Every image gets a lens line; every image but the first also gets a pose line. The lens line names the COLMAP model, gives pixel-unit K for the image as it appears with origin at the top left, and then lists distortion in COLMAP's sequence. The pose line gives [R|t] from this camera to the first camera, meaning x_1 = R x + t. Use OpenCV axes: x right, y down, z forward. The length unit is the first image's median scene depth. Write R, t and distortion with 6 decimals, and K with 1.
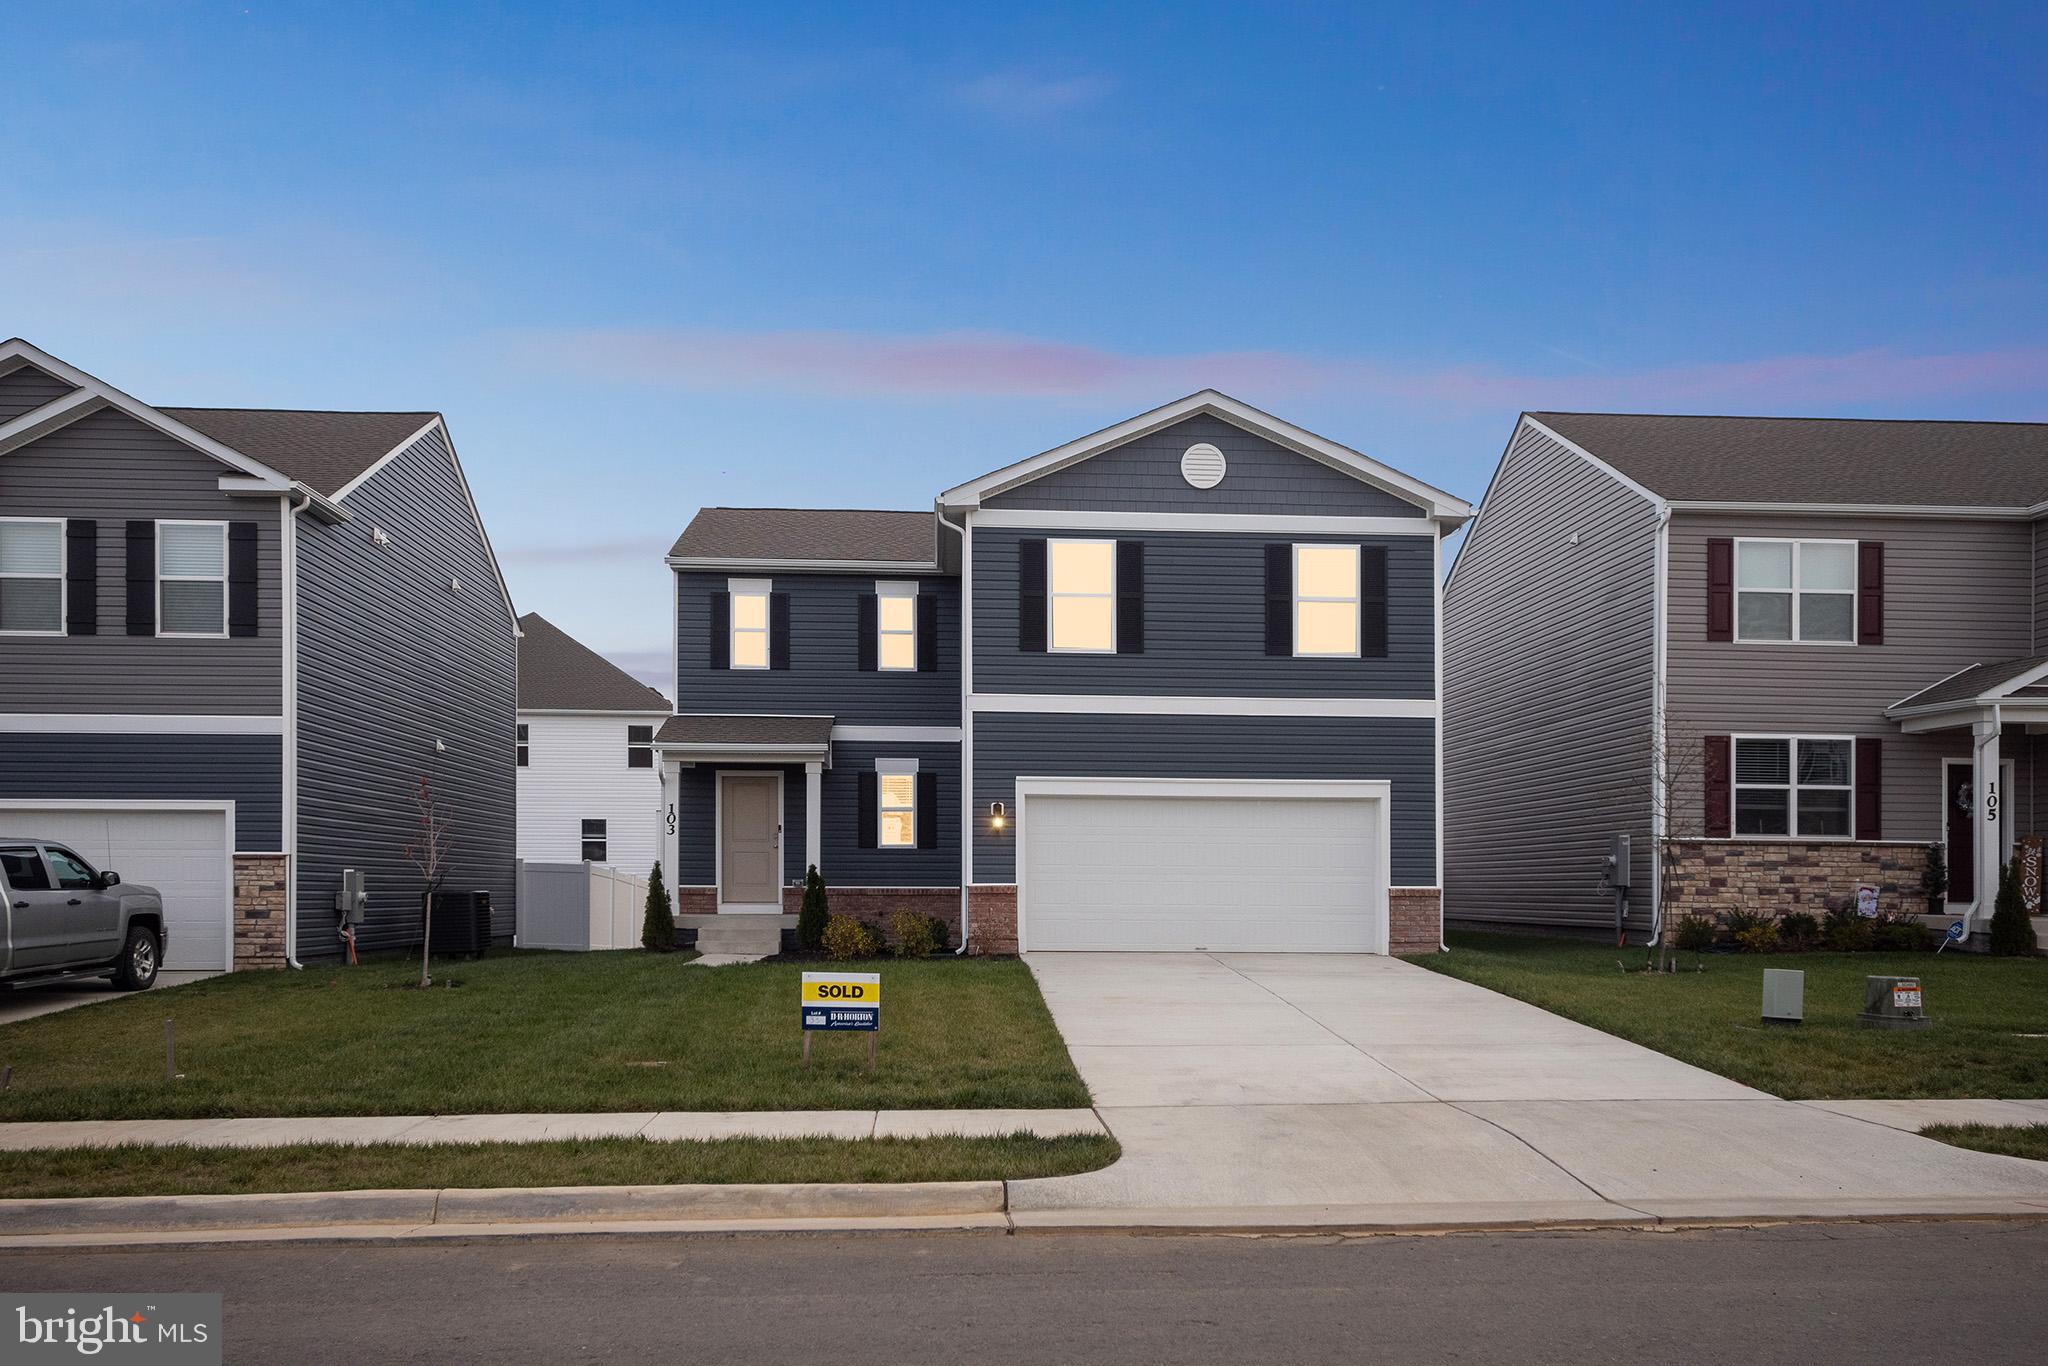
lens RADIAL K [[1496.4, 0, 1031.6], [0, 1496.4, 884.2], [0, 0, 1]] dist [0.015916, -0.004852]
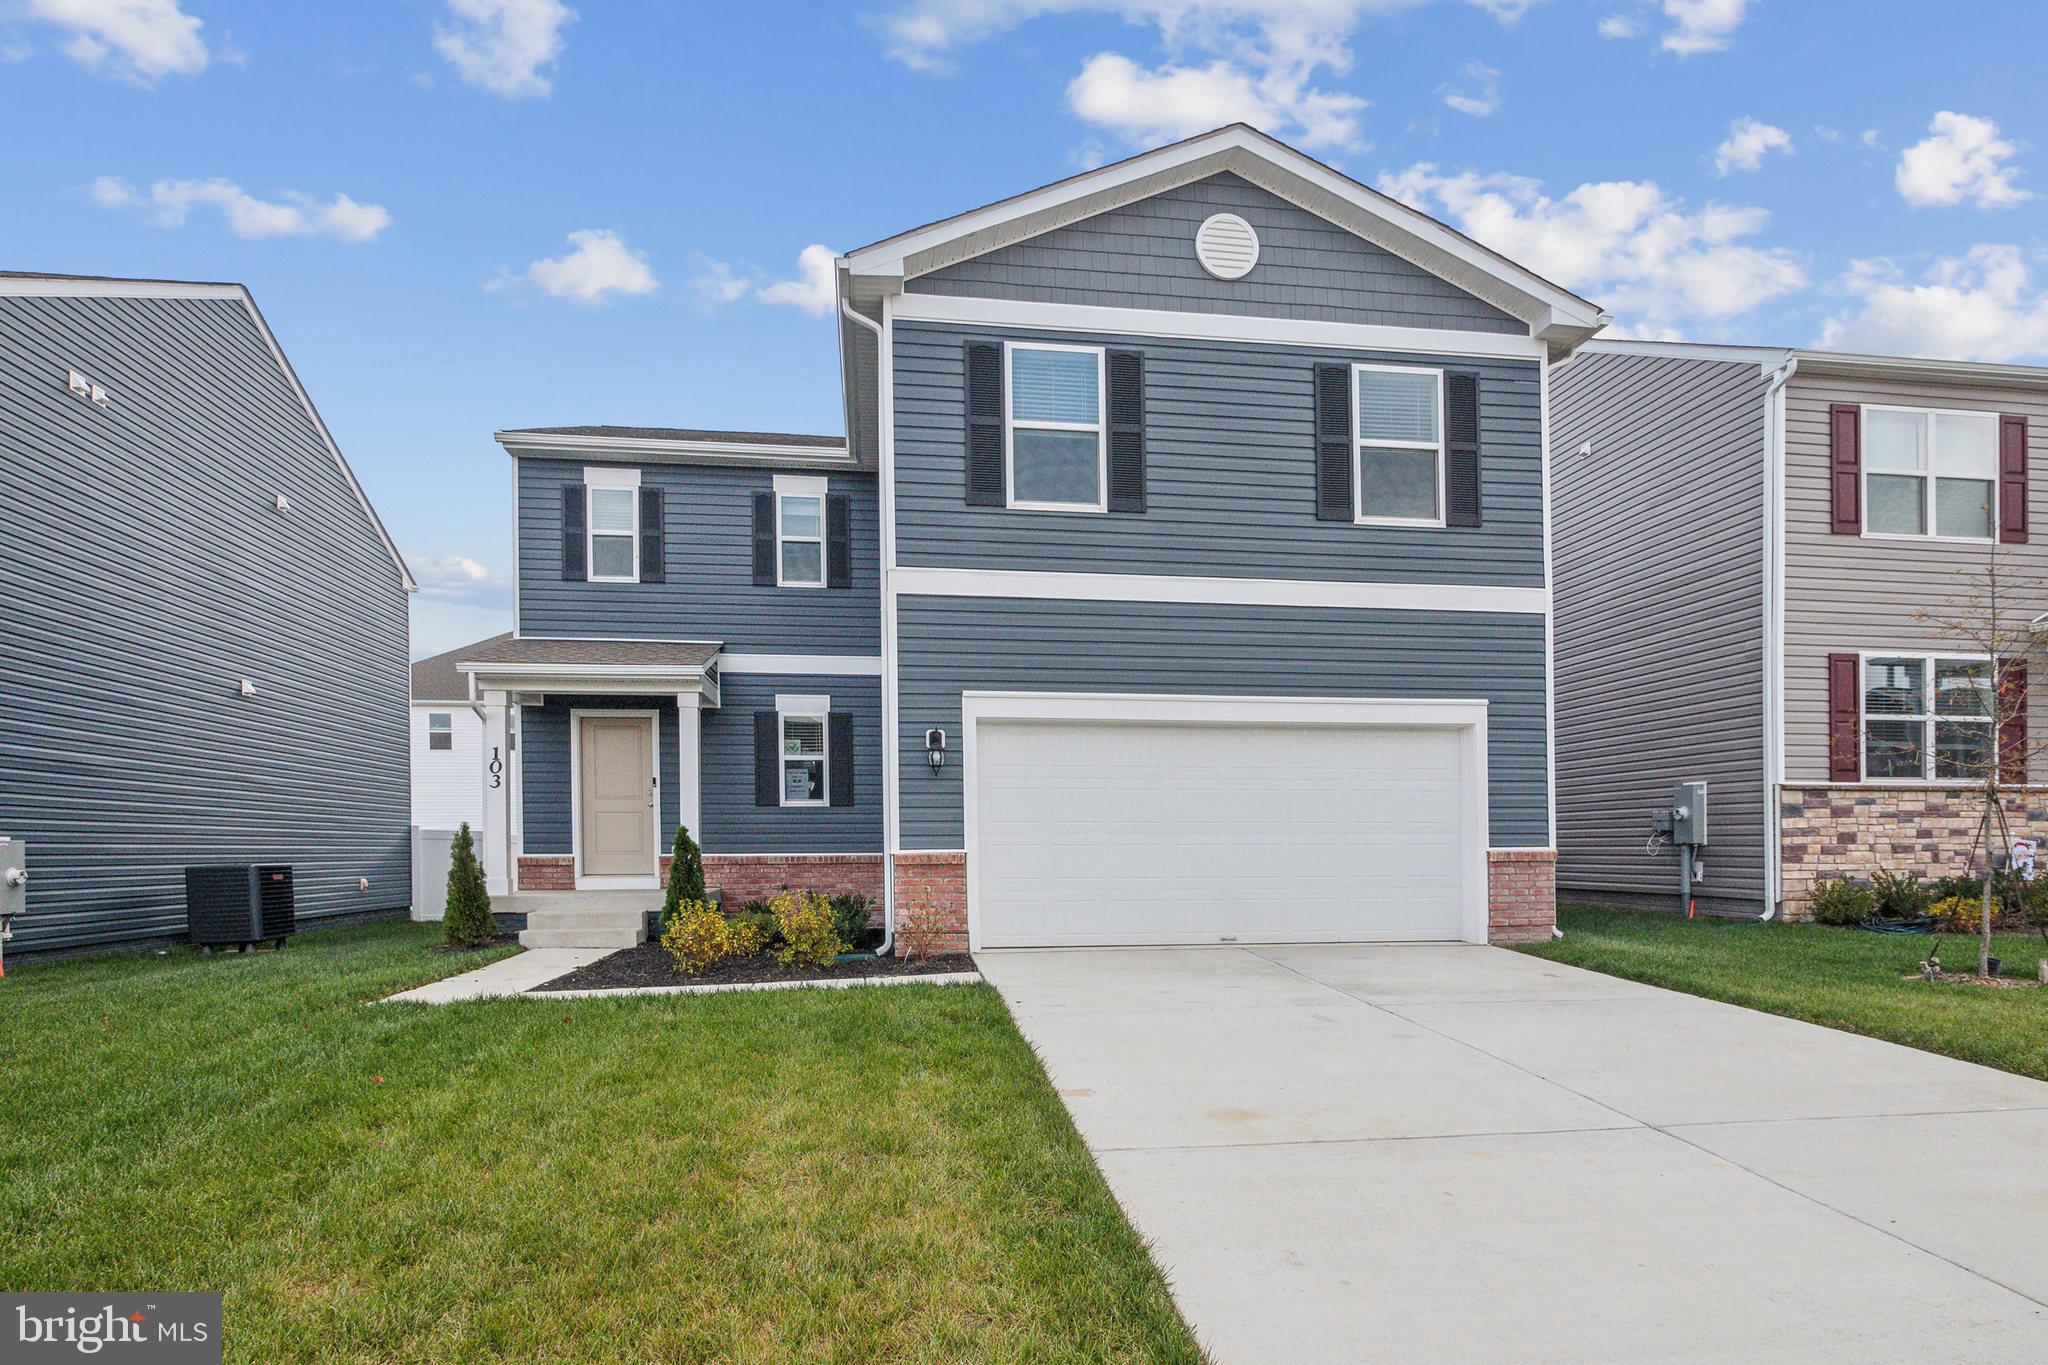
lens RADIAL K [[986.4, 0, 1035.9], [0, 986.4, 850.4], [0, 0, 1]] dist [-0.002261, -0.000881]
pose [[0.994990, -0.010684, 0.099406, -0.021155], [0.010074, 0.999927, 0.006638, -0.002479], [-0.099470, -0.005603, 0.995025, 0.524482]]
